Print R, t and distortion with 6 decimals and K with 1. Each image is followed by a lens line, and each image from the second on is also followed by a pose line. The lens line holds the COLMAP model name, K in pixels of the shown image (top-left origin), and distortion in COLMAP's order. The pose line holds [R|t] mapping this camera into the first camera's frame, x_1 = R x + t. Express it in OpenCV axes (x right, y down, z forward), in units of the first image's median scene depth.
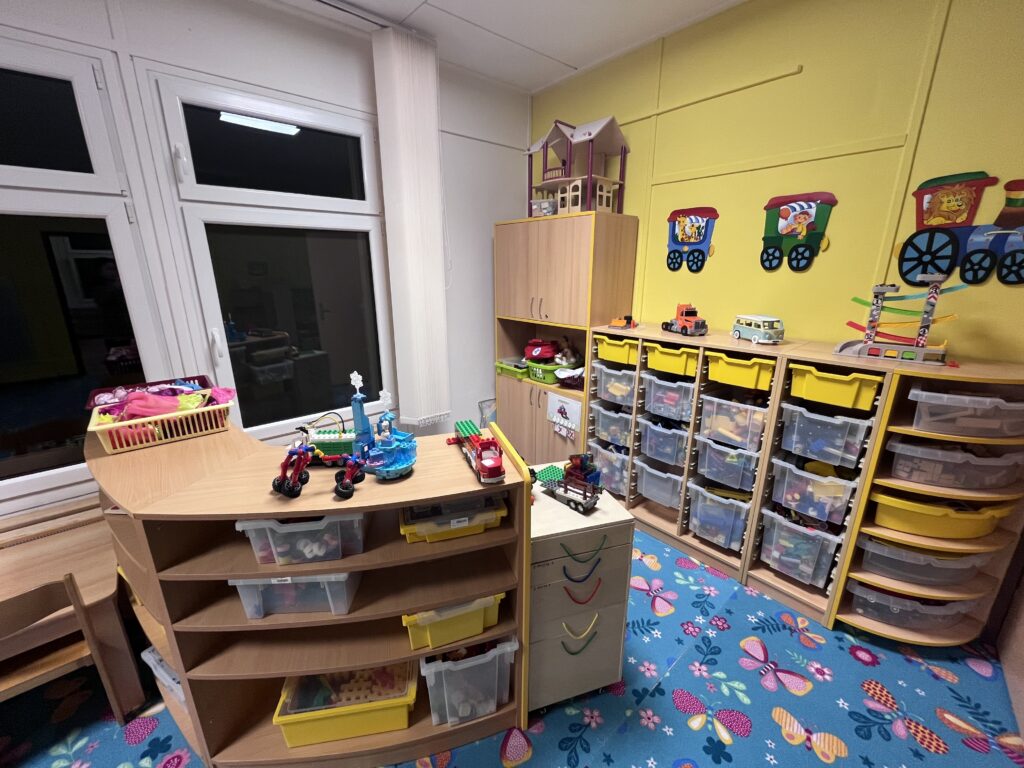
lens RADIAL K [[413.5, 0, 508.3], [0, 413.5, 384.5], [0, 0, 1]] dist [-0.001292, -0.000523]
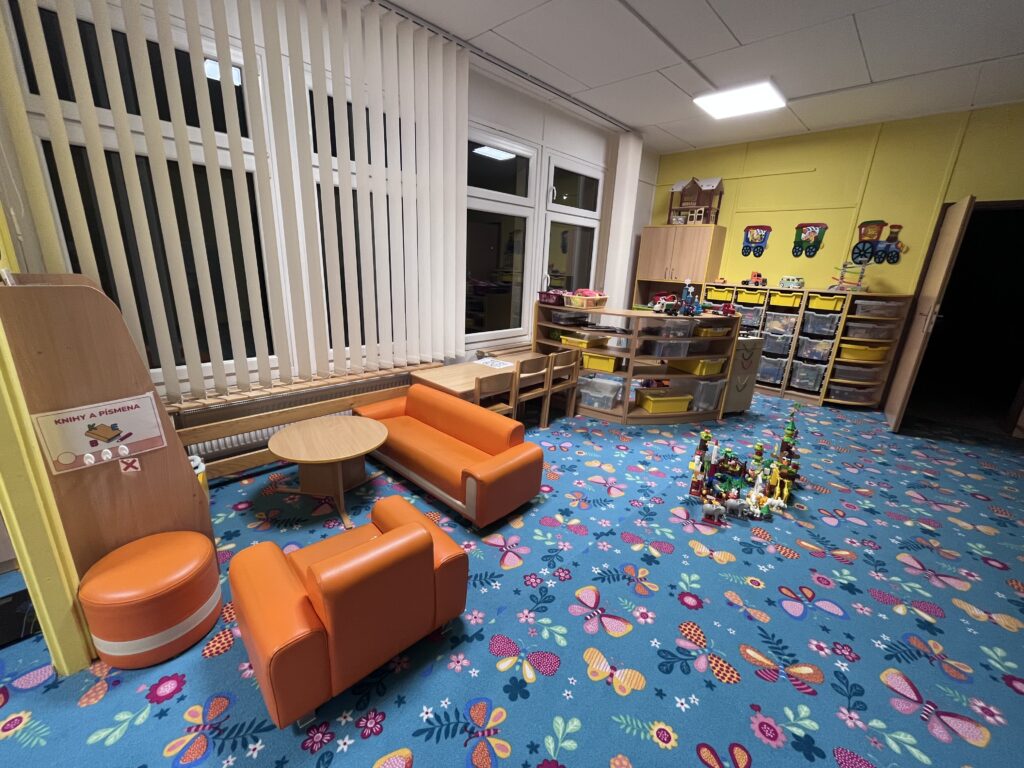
lens RADIAL K [[413.5, 0, 508.3], [0, 413.5, 384.5], [0, 0, 1]] dist [-0.001292, -0.000523]
pose [[0.995509, 0.018715, 0.092796, -1.209052], [-0.019924, 0.999728, 0.012112, 0.454961], [-0.092544, -0.013907, 0.995611, -1.177641]]
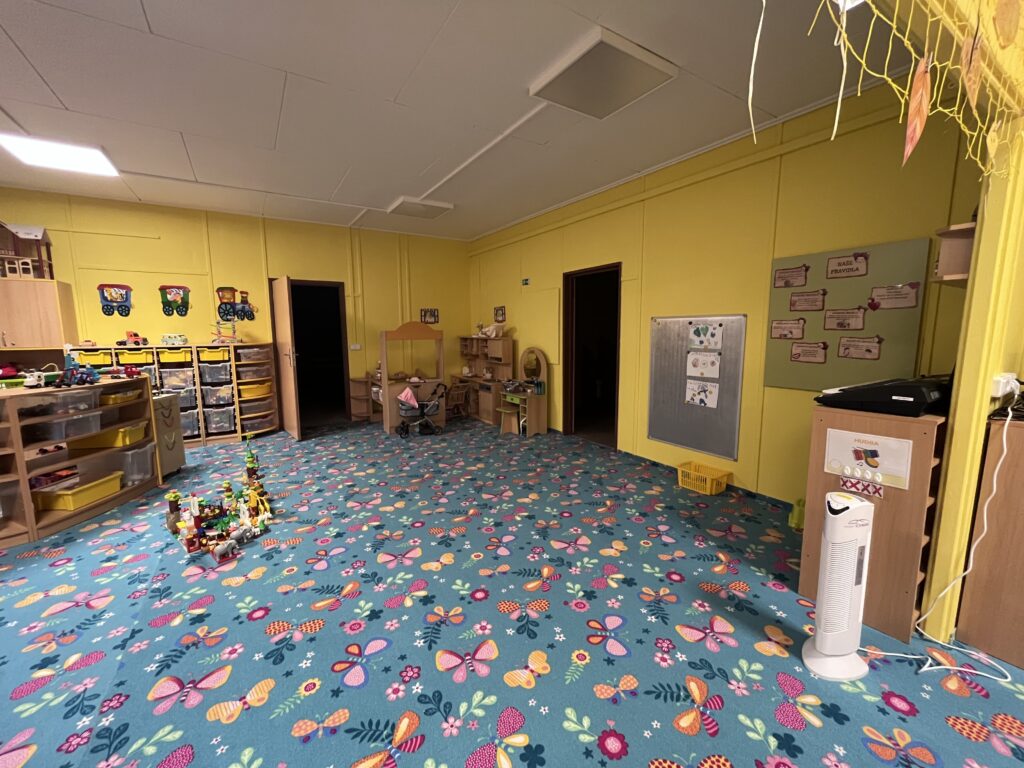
lens RADIAL K [[413.5, 0, 508.3], [0, 413.5, 384.5], [0, 0, 1]] dist [-0.001292, -0.000523]
pose [[0.147515, -0.129005, 0.980611, -1.564109], [0.275858, 0.957480, 0.084464, 0.469620], [-0.949811, 0.258049, 0.176830, -1.240026]]
